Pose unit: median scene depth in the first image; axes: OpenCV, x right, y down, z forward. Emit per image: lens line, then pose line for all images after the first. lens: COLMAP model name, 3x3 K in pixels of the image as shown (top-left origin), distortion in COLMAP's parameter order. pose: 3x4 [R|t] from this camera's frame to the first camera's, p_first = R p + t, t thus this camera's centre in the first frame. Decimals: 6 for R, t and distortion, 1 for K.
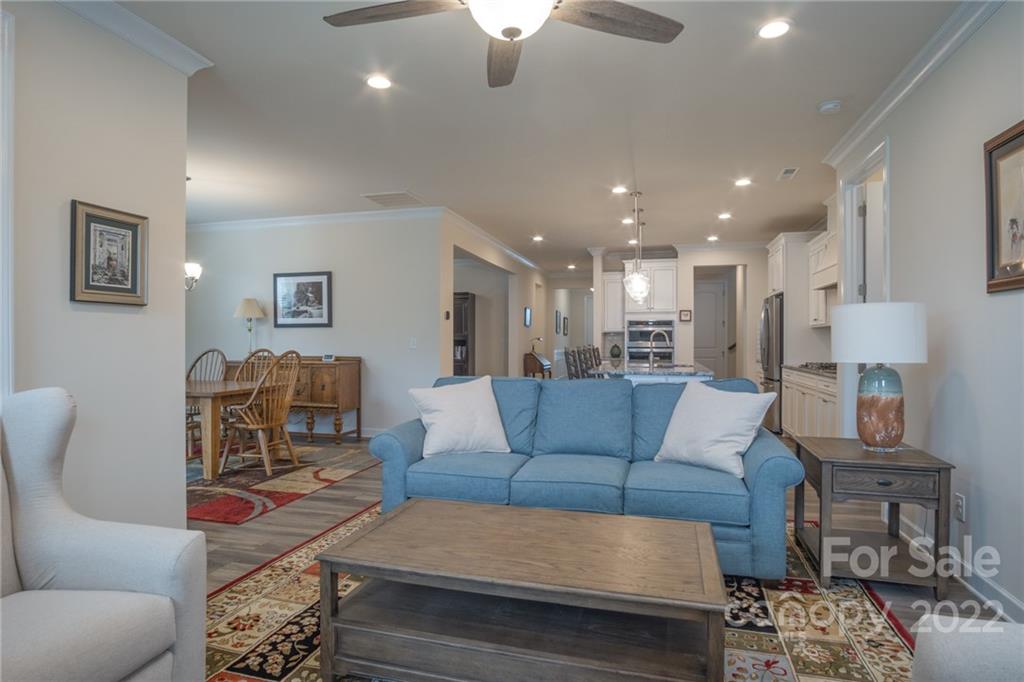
lens RADIAL K [[555.4, 0, 510.4], [0, 555.4, 340.0], [0, 0, 1]] dist [-0.007690, 0.002065]
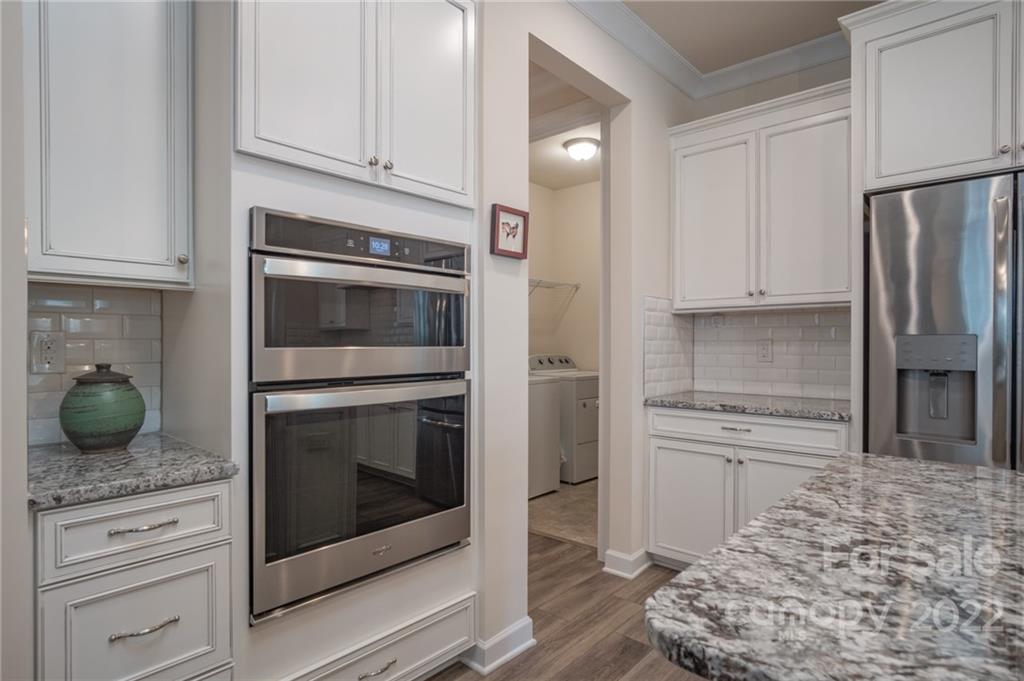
lens RADIAL K [[555.4, 0, 513.5], [0, 555.4, 344.8], [0, 0, 1]] dist [-0.007690, 0.002065]
pose [[0.444500, -0.005183, 0.895764, 0.132767], [-0.003375, 0.999966, 0.007461, 0.001064], [-0.895773, -0.006340, 0.444467, 1.082663]]
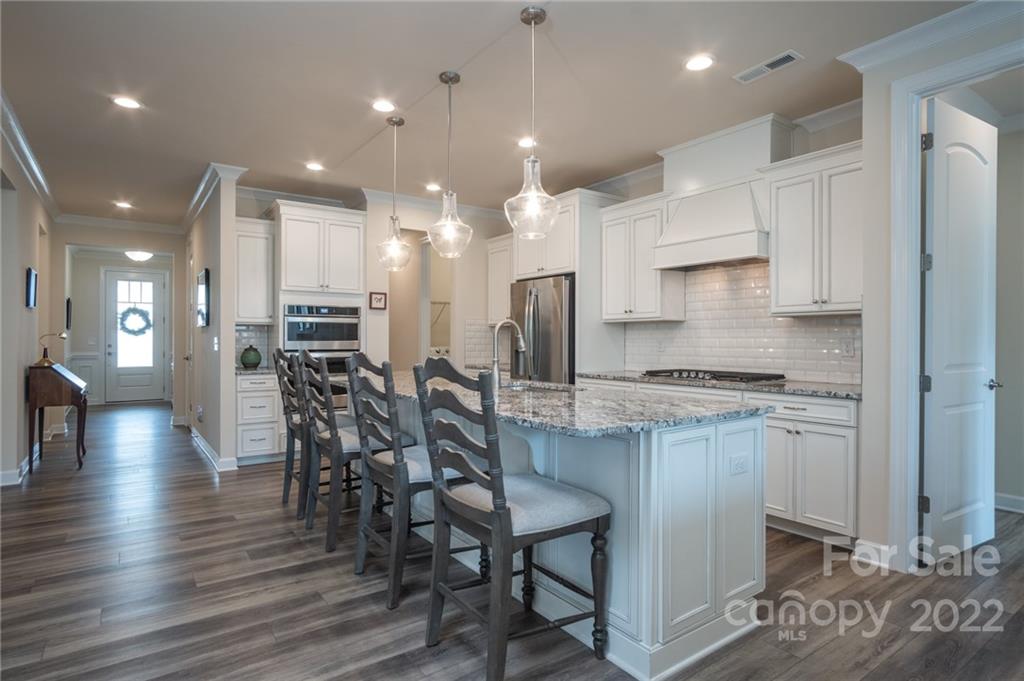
lens RADIAL K [[555.4, 0, 509.5], [0, 555.4, 335.2], [0, 0, 1]] dist [-0.007690, 0.002065]
pose [[0.638711, 0.008566, 0.769399, -0.105297], [-0.002822, 0.999957, -0.008790, 0.002023], [-0.769442, 0.003443, 0.638708, 0.561875]]
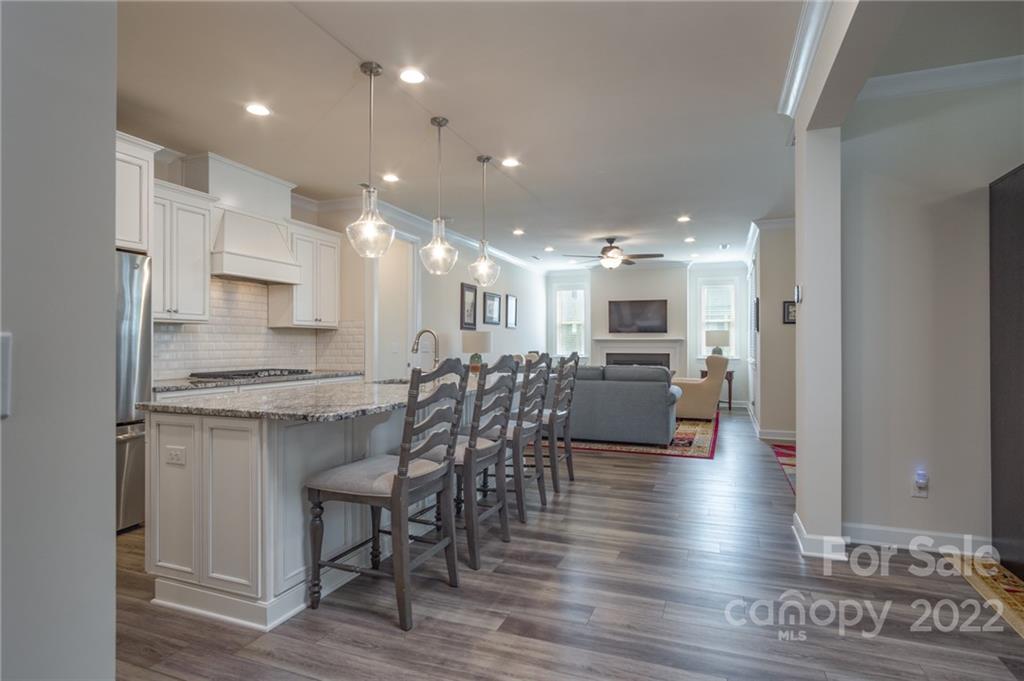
lens RADIAL K [[555.4, 0, 506.5], [0, 555.4, 342.3], [0, 0, 1]] dist [-0.007690, 0.002065]
pose [[-0.994634, 0.000853, 0.103450, 0.085286], [0.000562, 0.999996, -0.002841, 0.001649], [-0.103452, -0.002768, -0.994631, 1.382048]]
